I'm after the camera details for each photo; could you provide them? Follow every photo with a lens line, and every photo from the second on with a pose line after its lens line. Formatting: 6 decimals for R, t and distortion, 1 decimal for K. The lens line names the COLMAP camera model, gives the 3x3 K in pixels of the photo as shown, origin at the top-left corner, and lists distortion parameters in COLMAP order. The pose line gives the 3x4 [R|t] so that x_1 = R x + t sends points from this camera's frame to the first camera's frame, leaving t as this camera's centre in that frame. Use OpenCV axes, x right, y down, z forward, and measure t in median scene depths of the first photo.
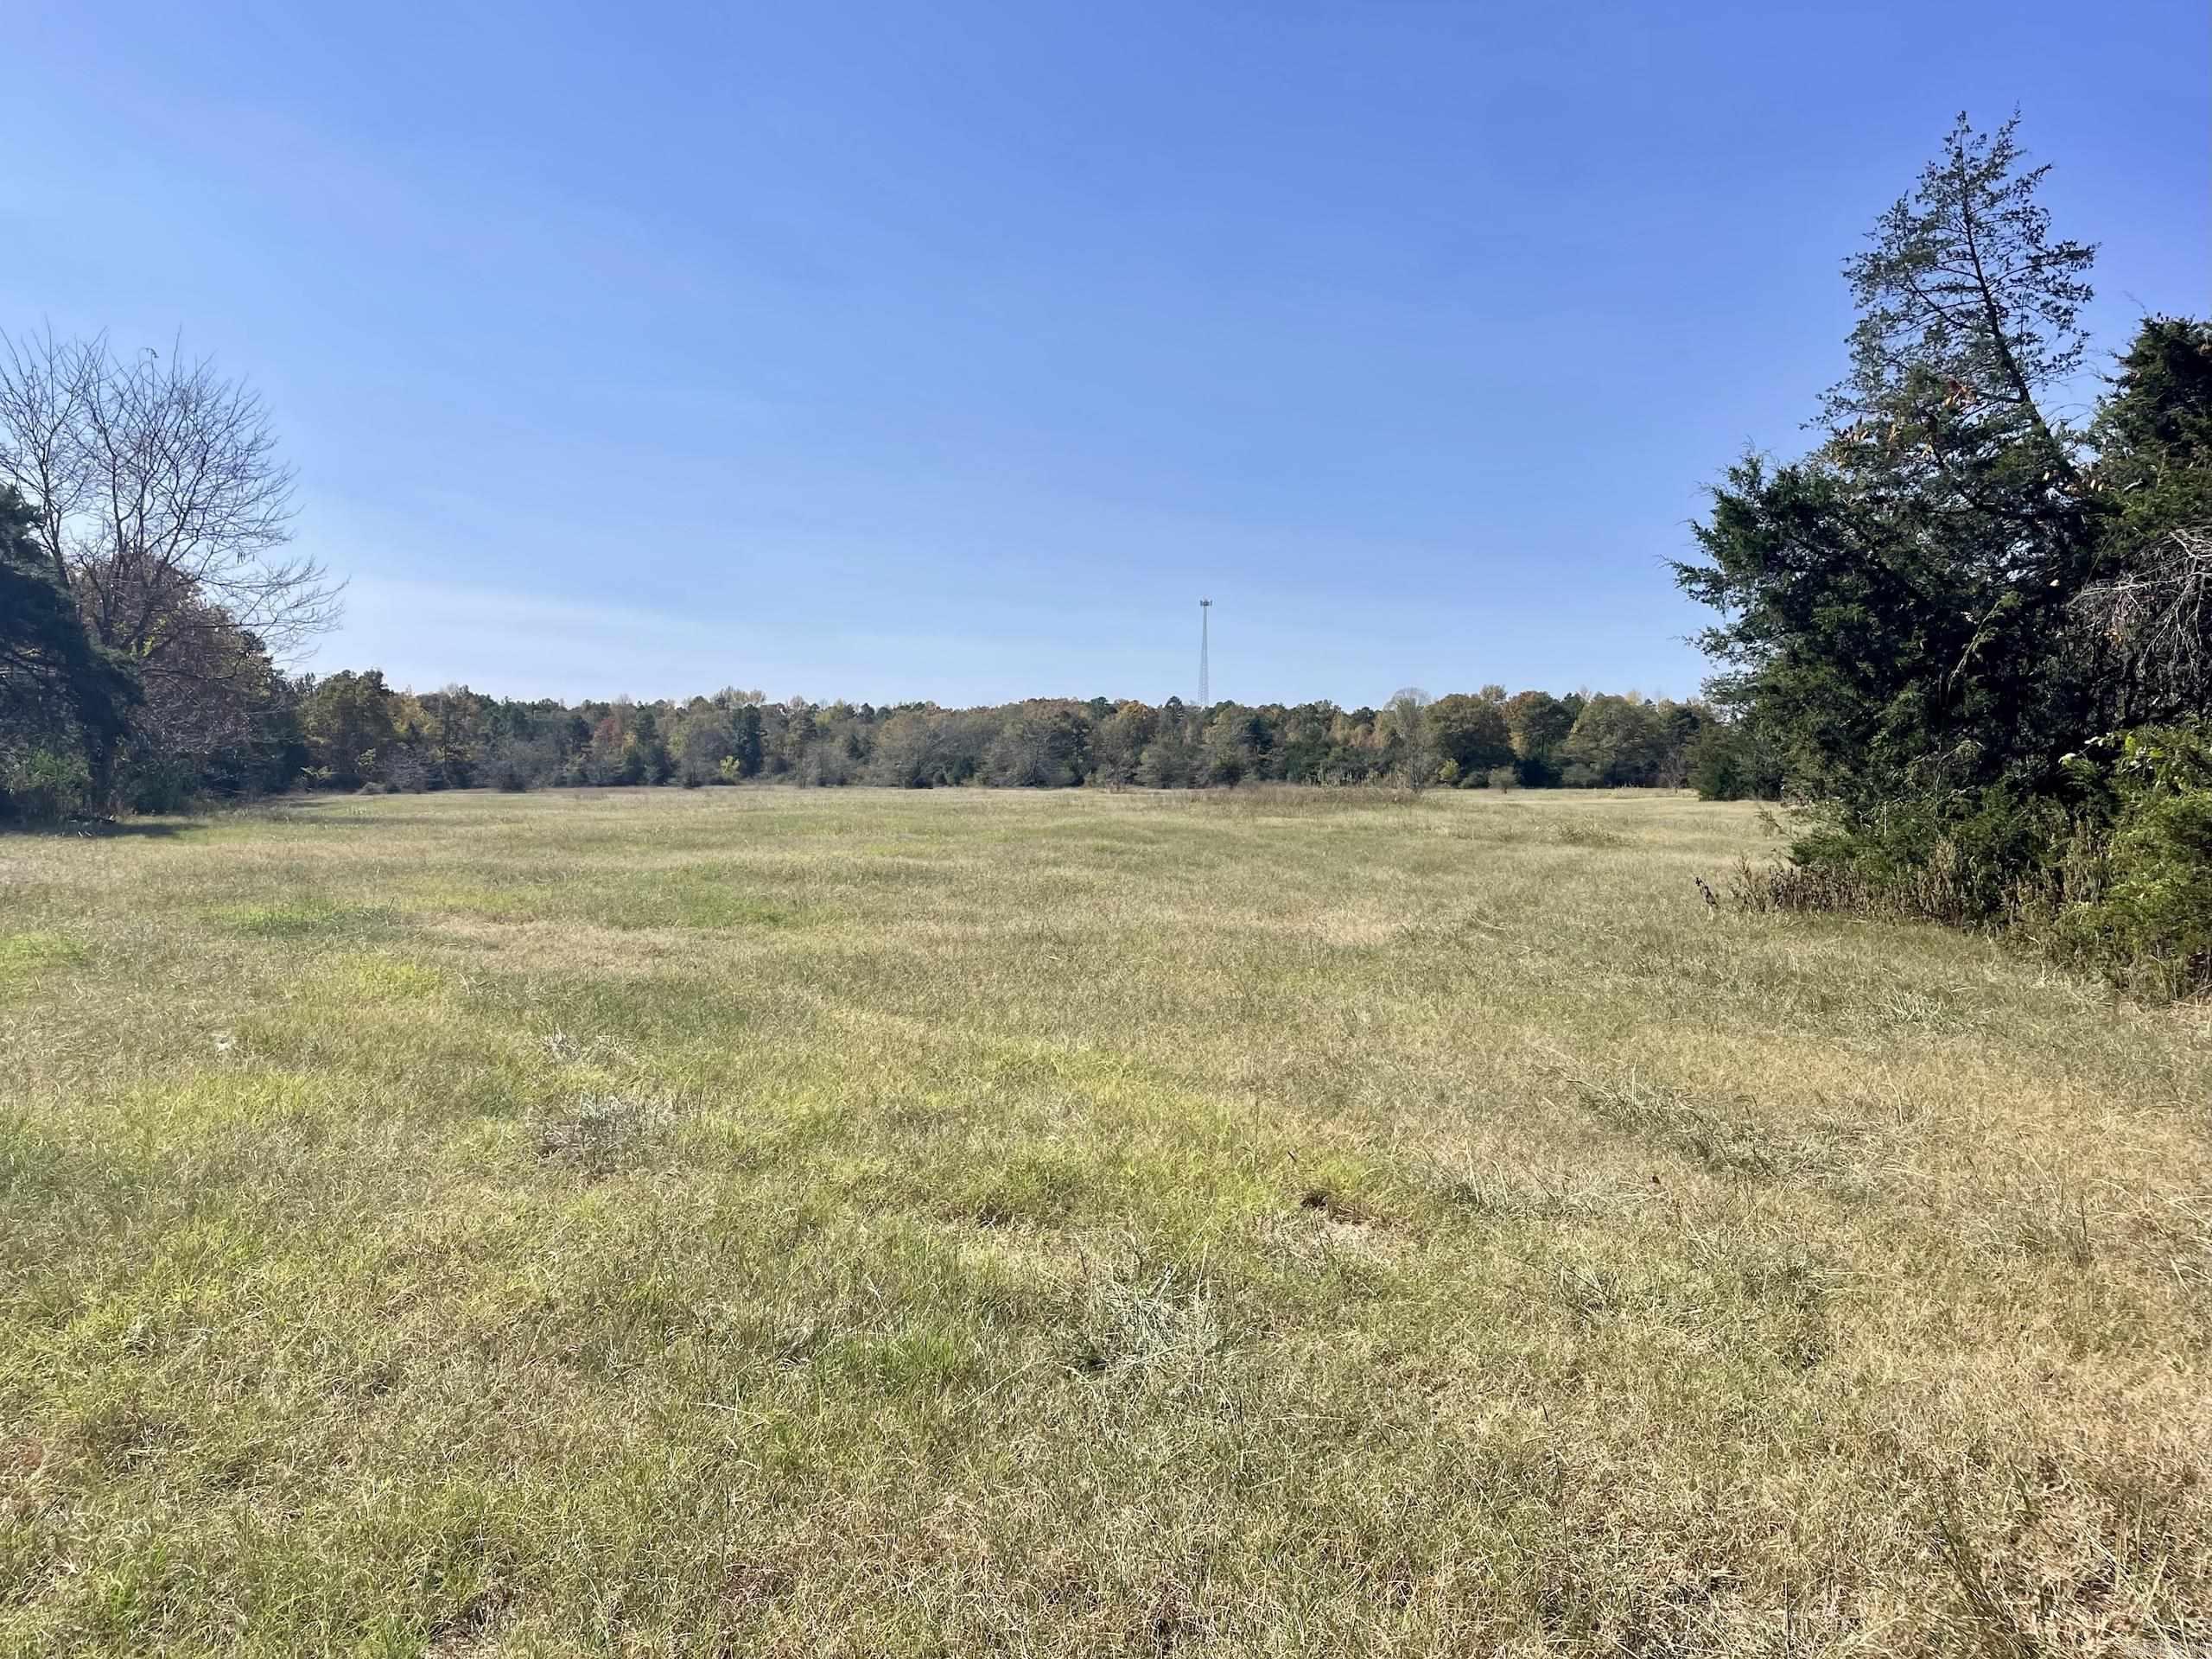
lens RADIAL K [[1667.1, 0, 1115.5], [0, 1667.1, 832.4], [0, 0, 1]] dist [0.010127, -0.028193]
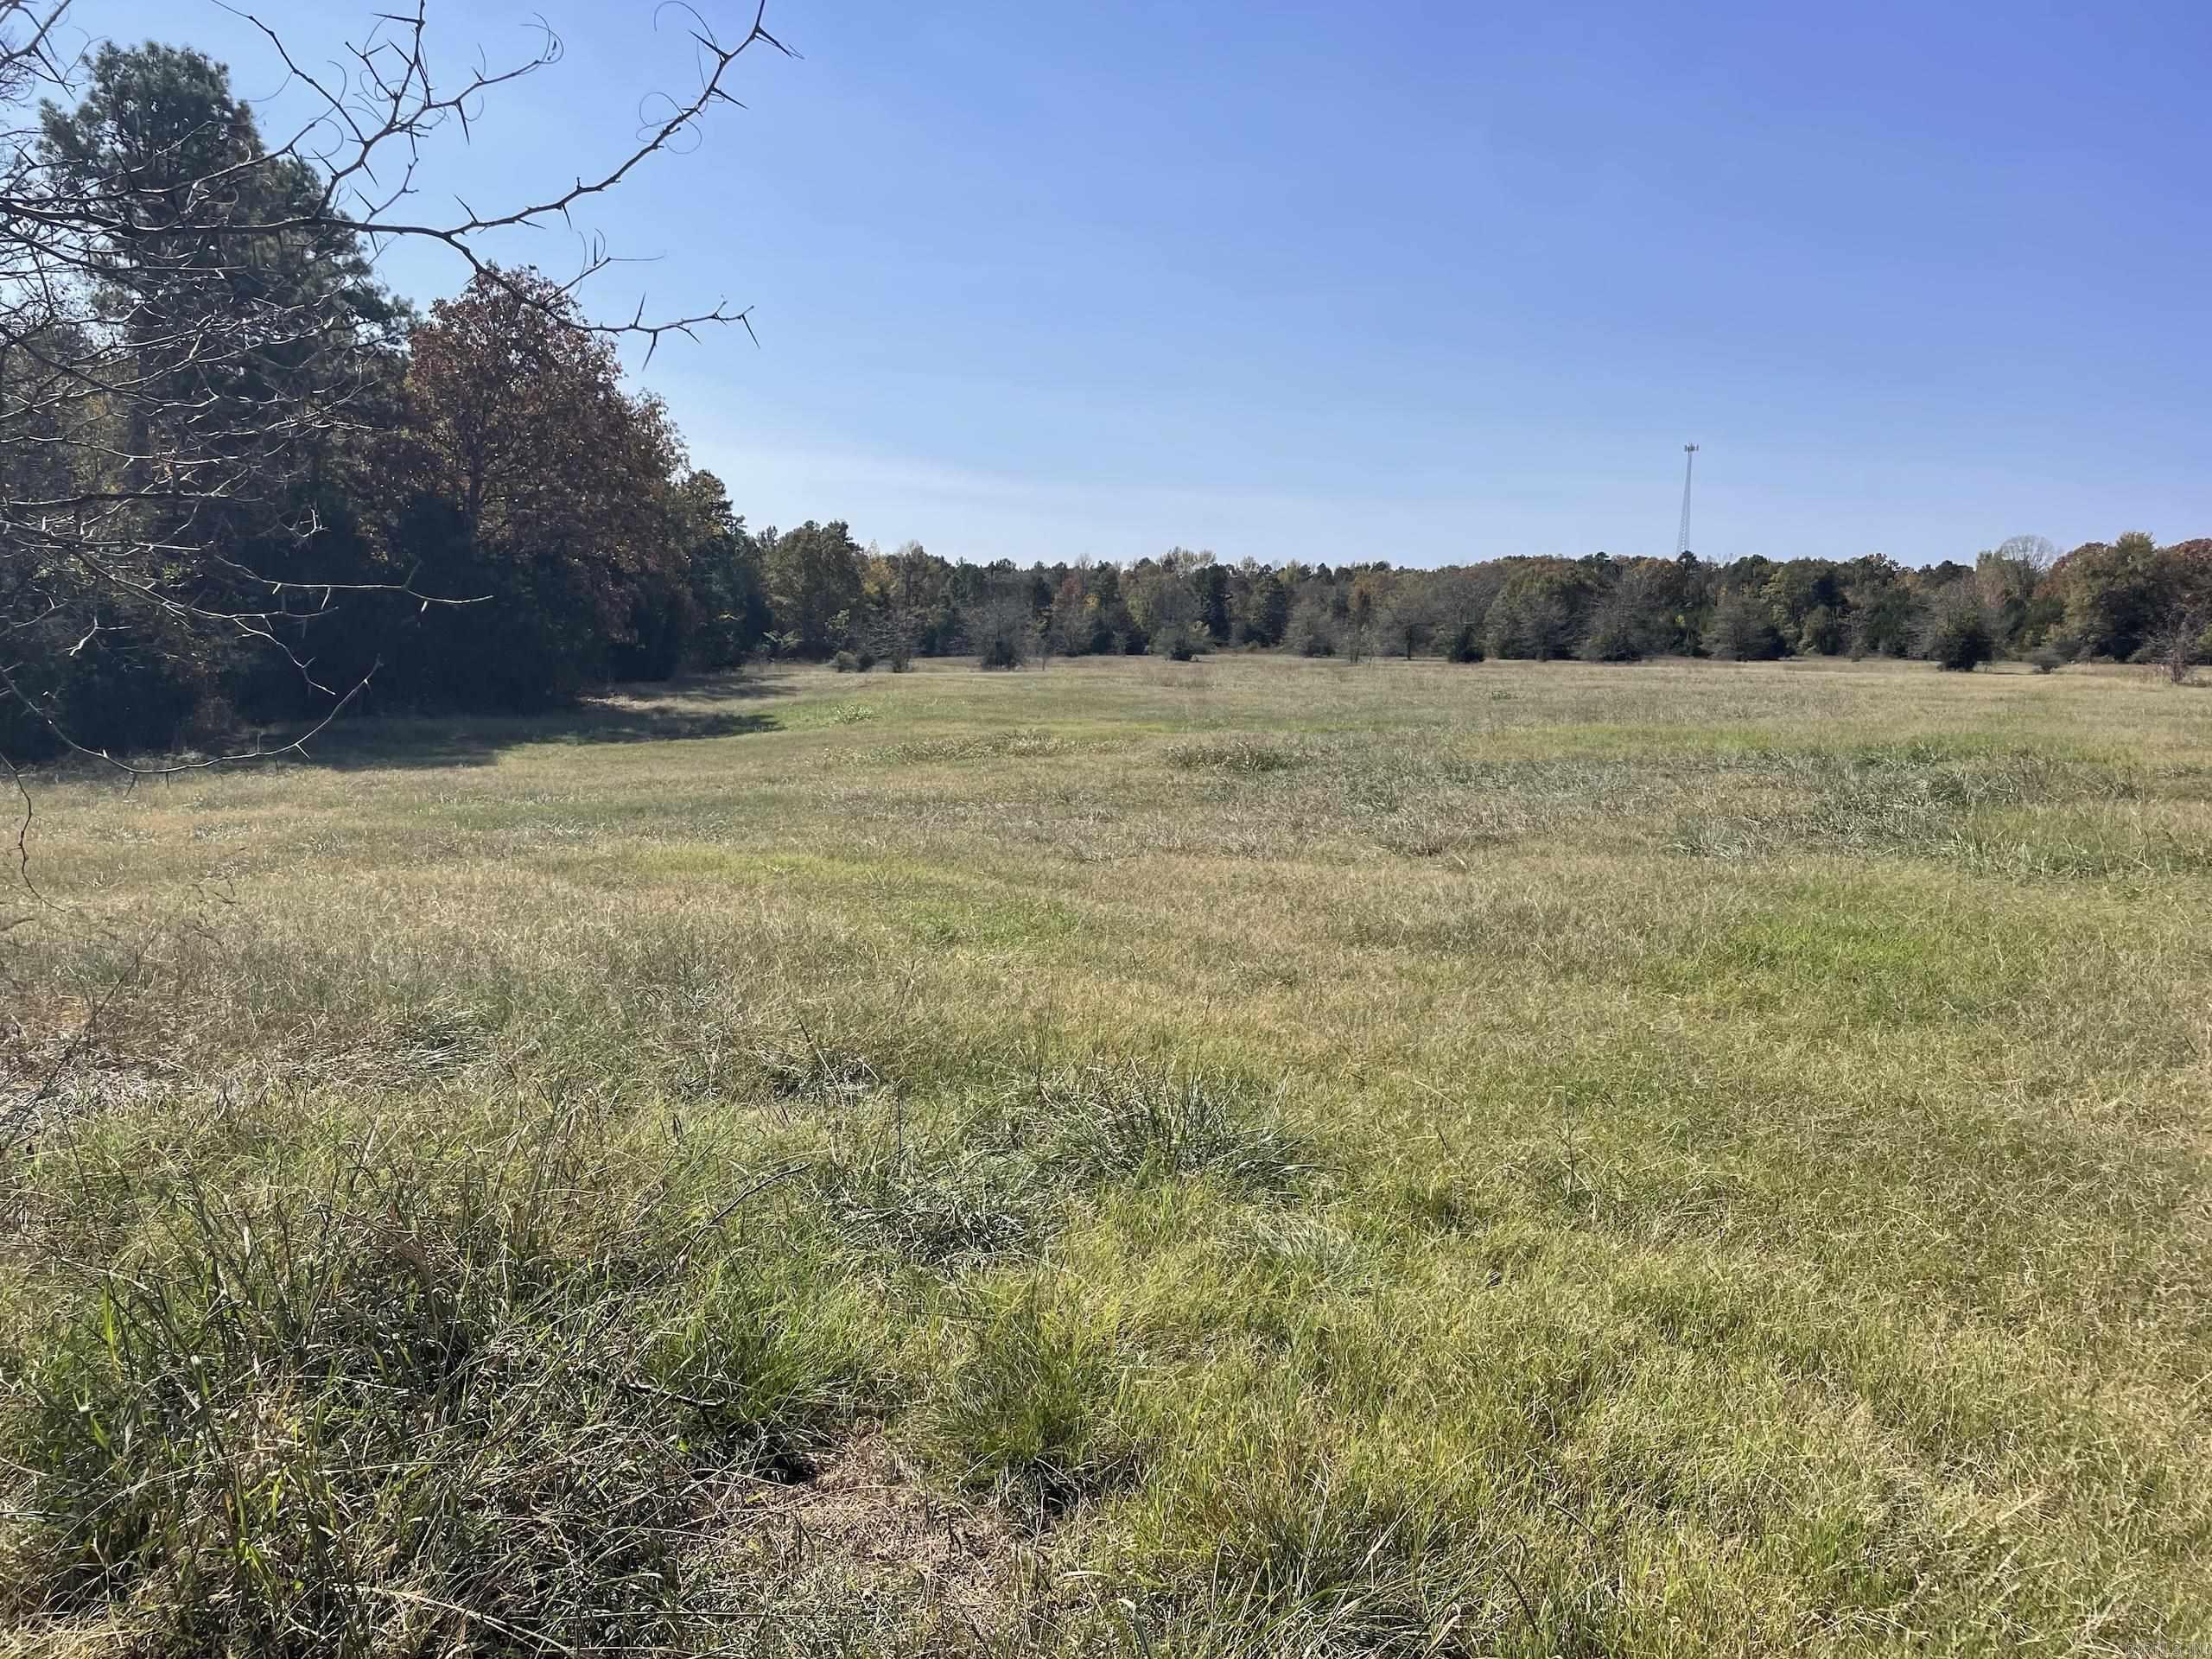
lens RADIAL K [[1667.1, 0, 1099.6], [0, 1667.1, 824.7], [0, 0, 1]] dist [0.010127, -0.028193]
pose [[0.967627, 0.030420, -0.250543, -0.055501], [-0.011525, 0.997000, 0.076540, -0.004434], [0.252120, -0.071175, 0.965075, 0.112865]]
